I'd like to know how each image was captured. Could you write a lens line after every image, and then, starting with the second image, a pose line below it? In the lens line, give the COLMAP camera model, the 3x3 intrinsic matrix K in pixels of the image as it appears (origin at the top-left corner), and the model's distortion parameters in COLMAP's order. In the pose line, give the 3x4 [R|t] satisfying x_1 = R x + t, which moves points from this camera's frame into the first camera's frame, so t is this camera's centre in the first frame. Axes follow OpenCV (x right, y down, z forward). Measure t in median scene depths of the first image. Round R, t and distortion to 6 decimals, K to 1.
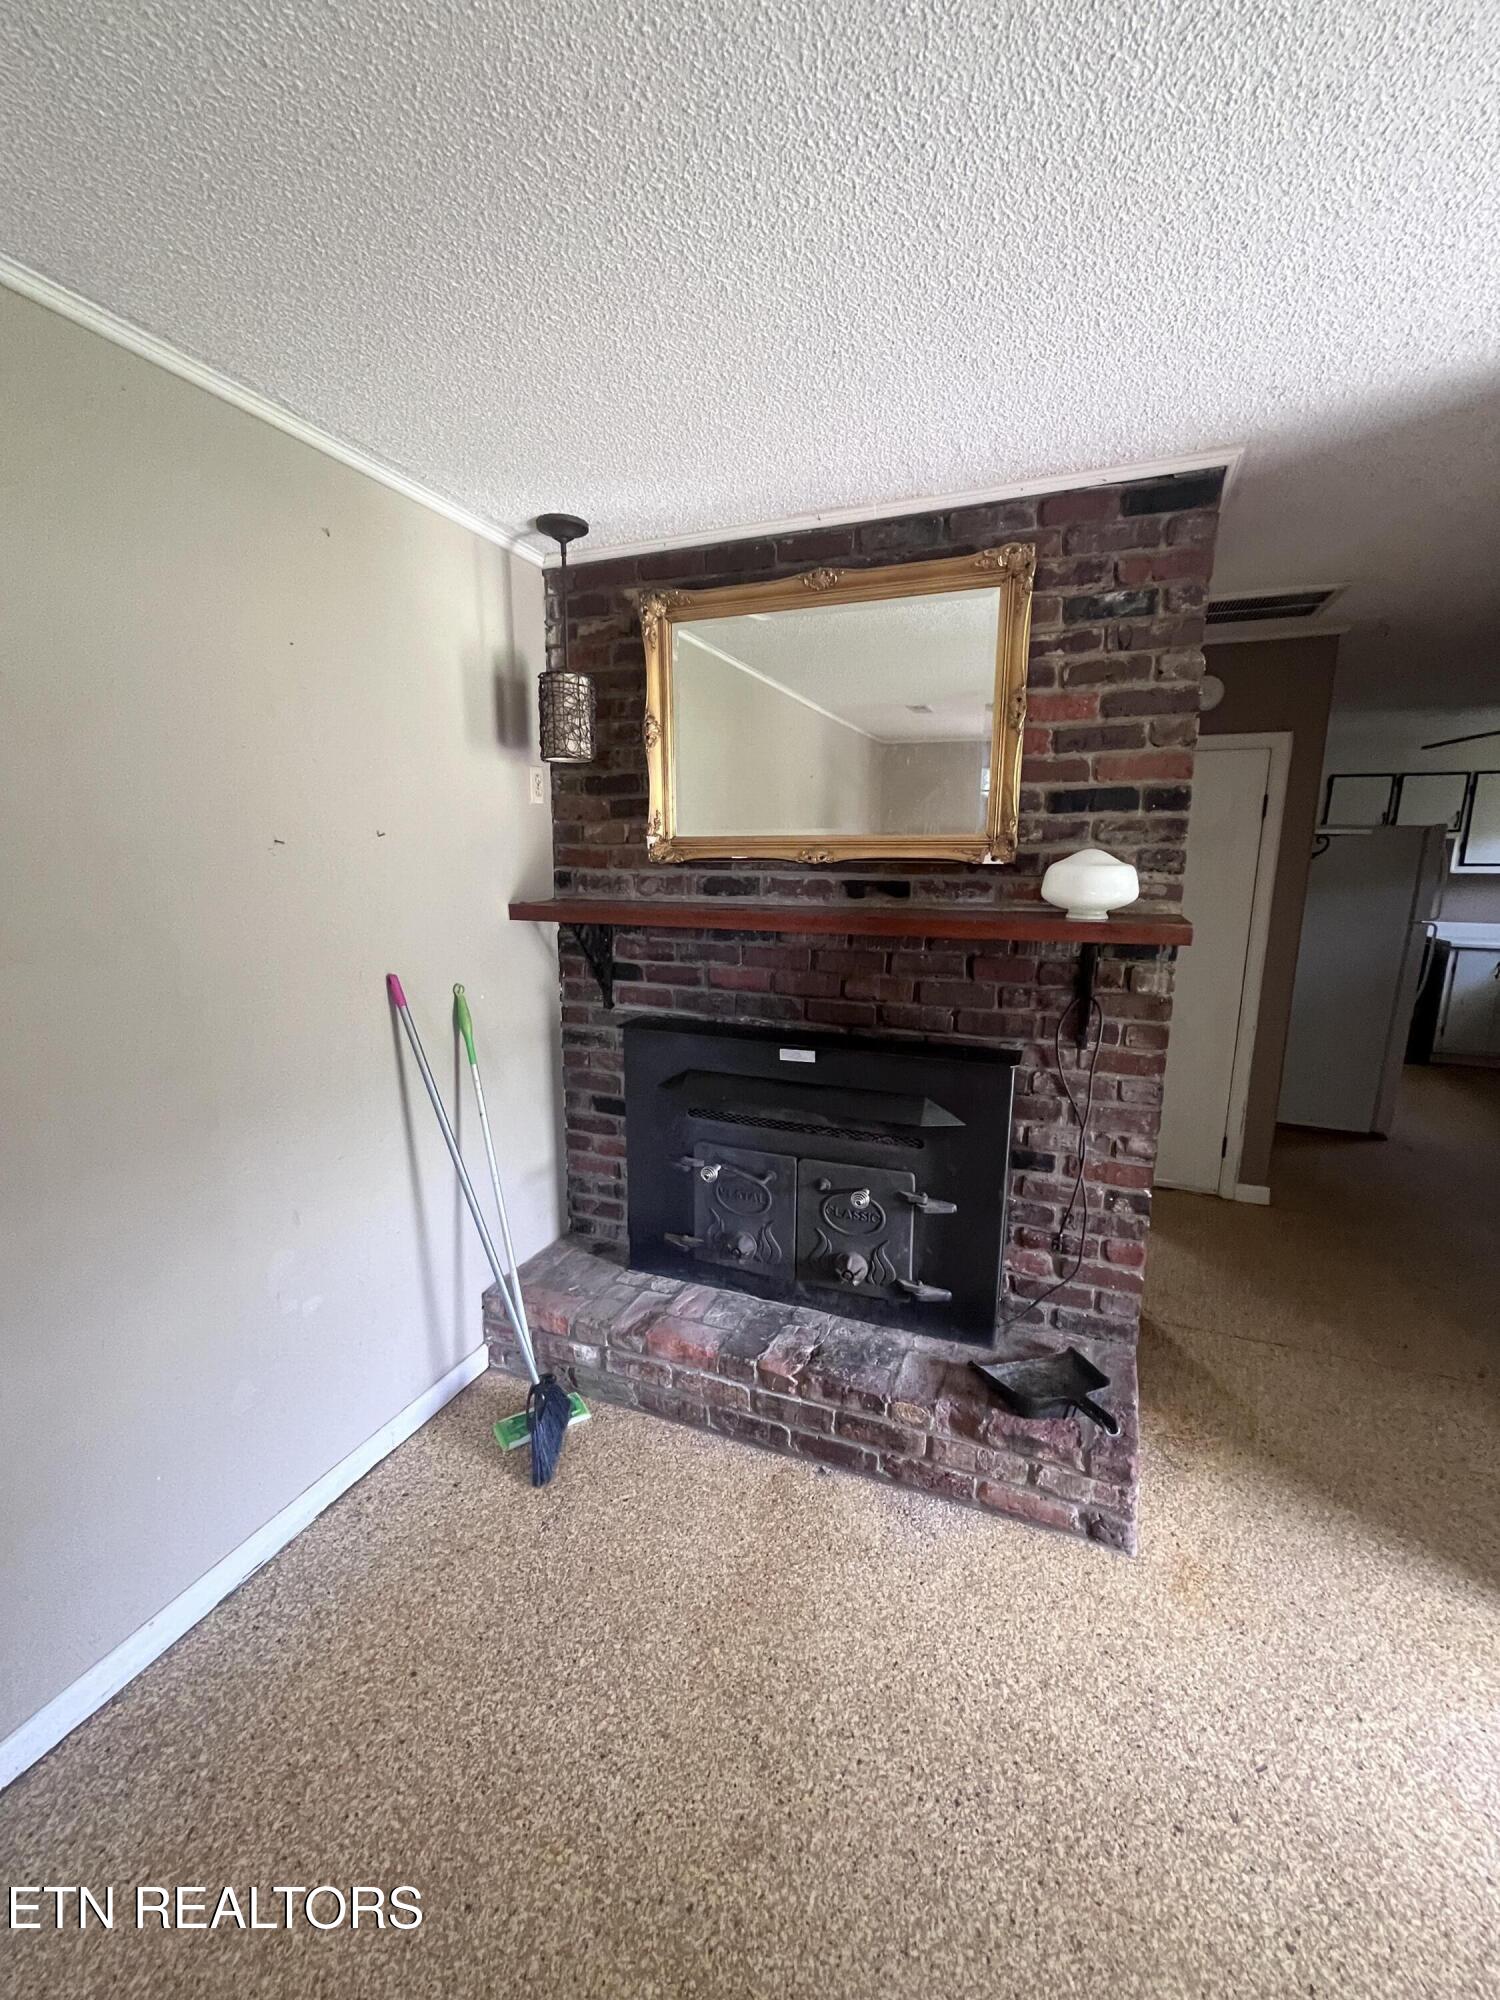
lens RADIAL K [[796.7, 0, 752.1], [0, 796.7, 1002.1], [0, 0, 1]] dist [-0.003306, -0.000272]
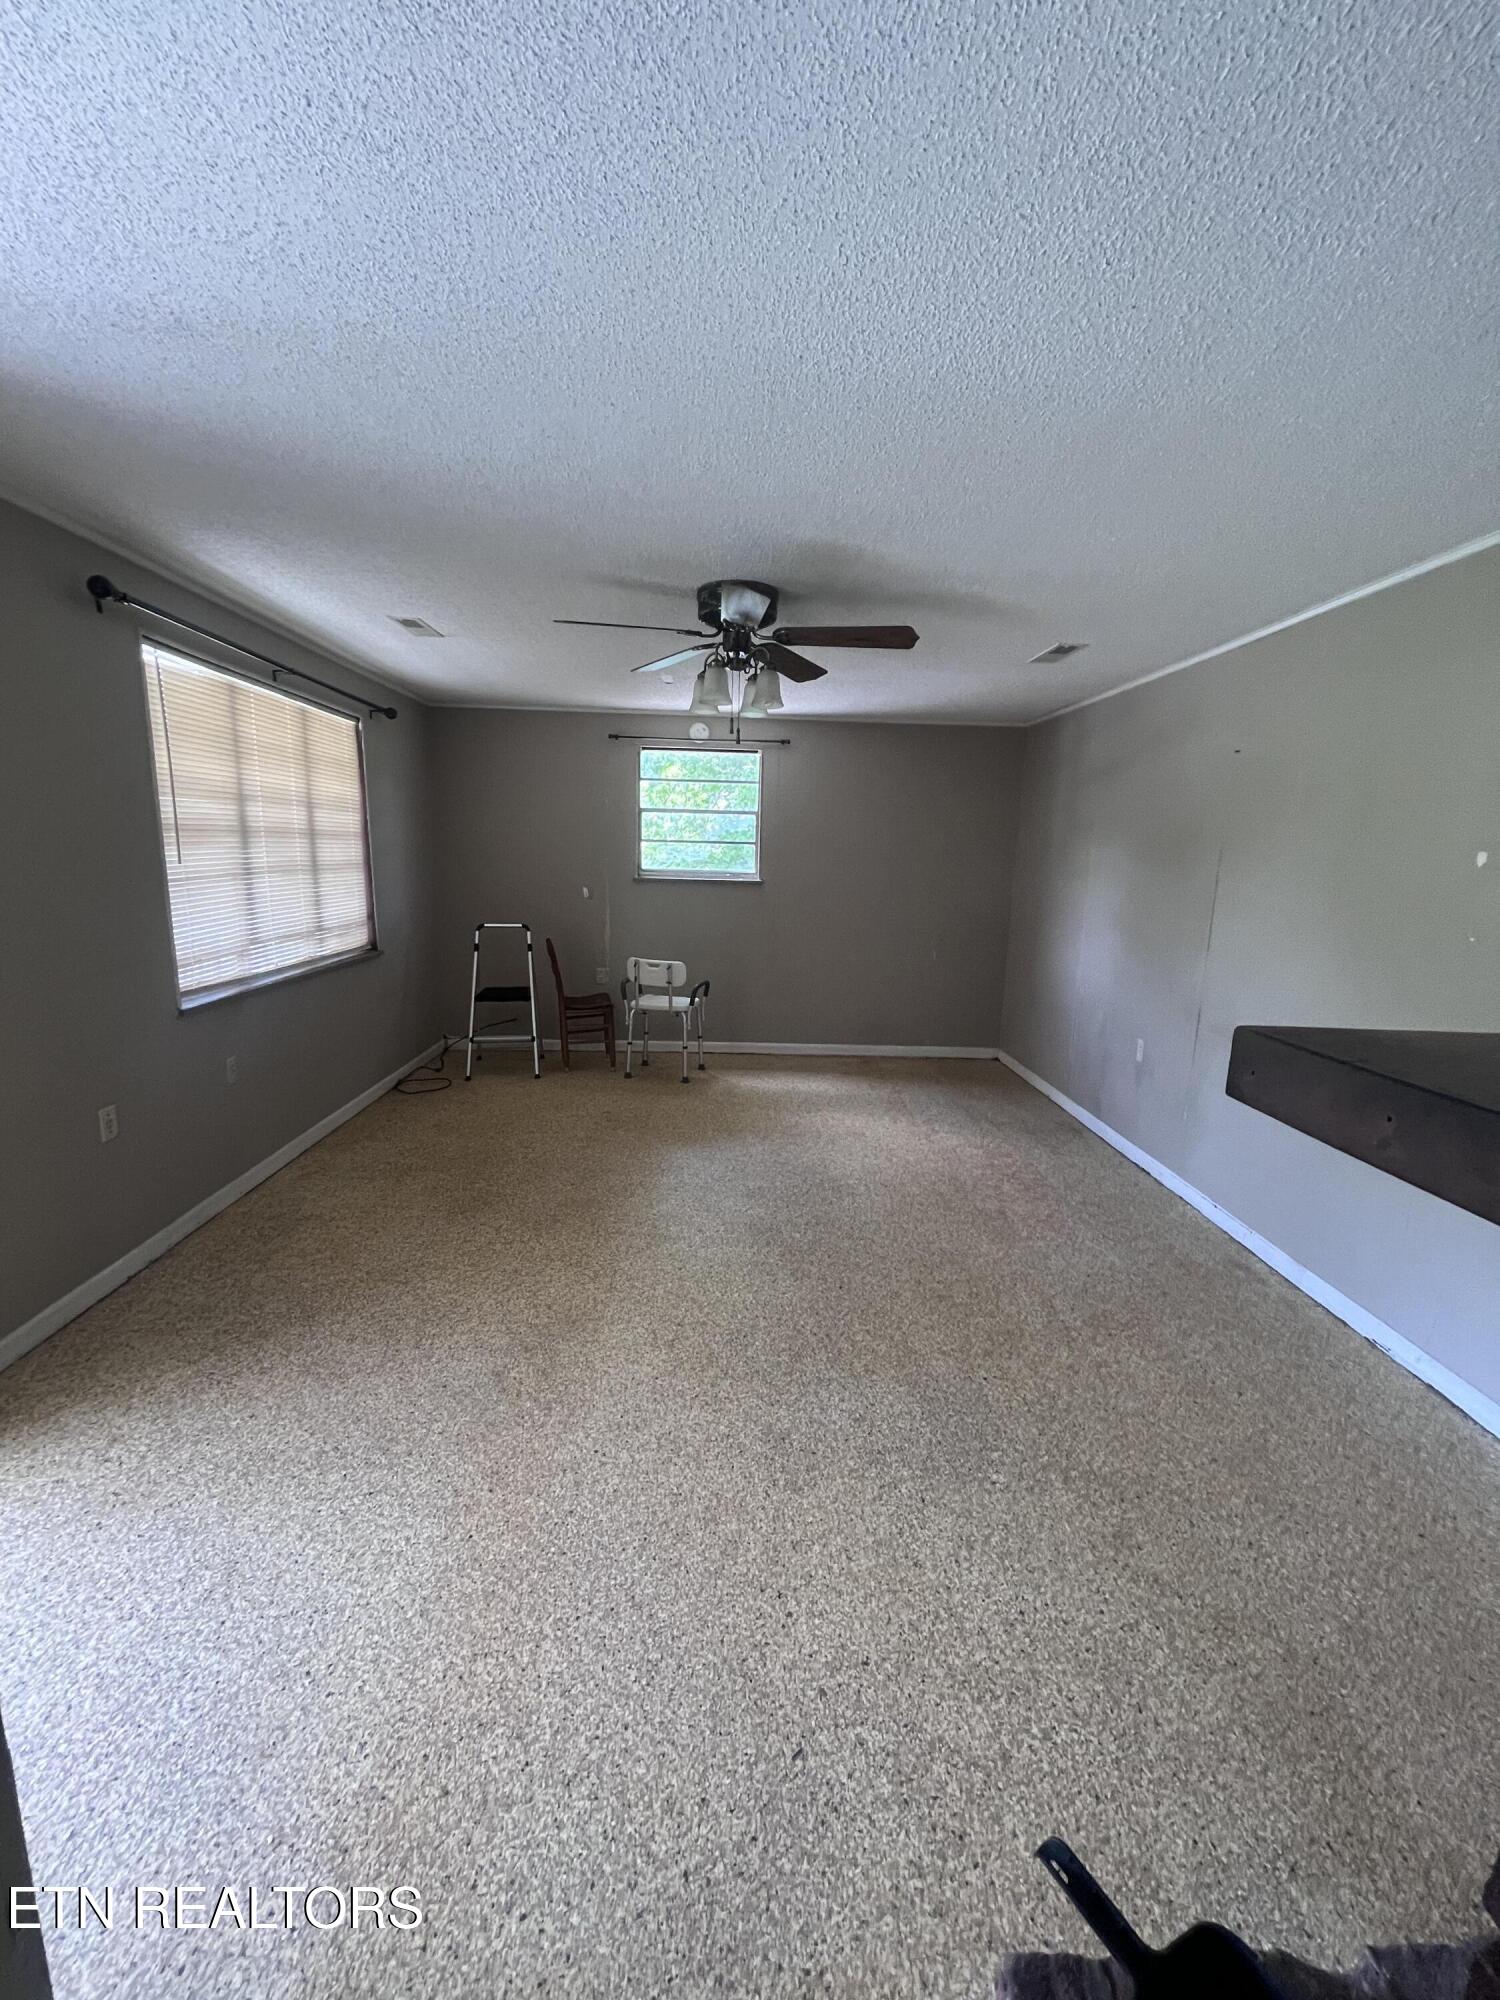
lens RADIAL K [[796.7, 0, 748.4], [0, 796.7, 995.3], [0, 0, 1]] dist [-0.003306, -0.000272]
pose [[-0.911580, 0.051224, -0.407918, 1.047774], [-0.100924, 0.933965, 0.342818, -0.241807], [0.398542, 0.353675, -0.846214, 1.470263]]
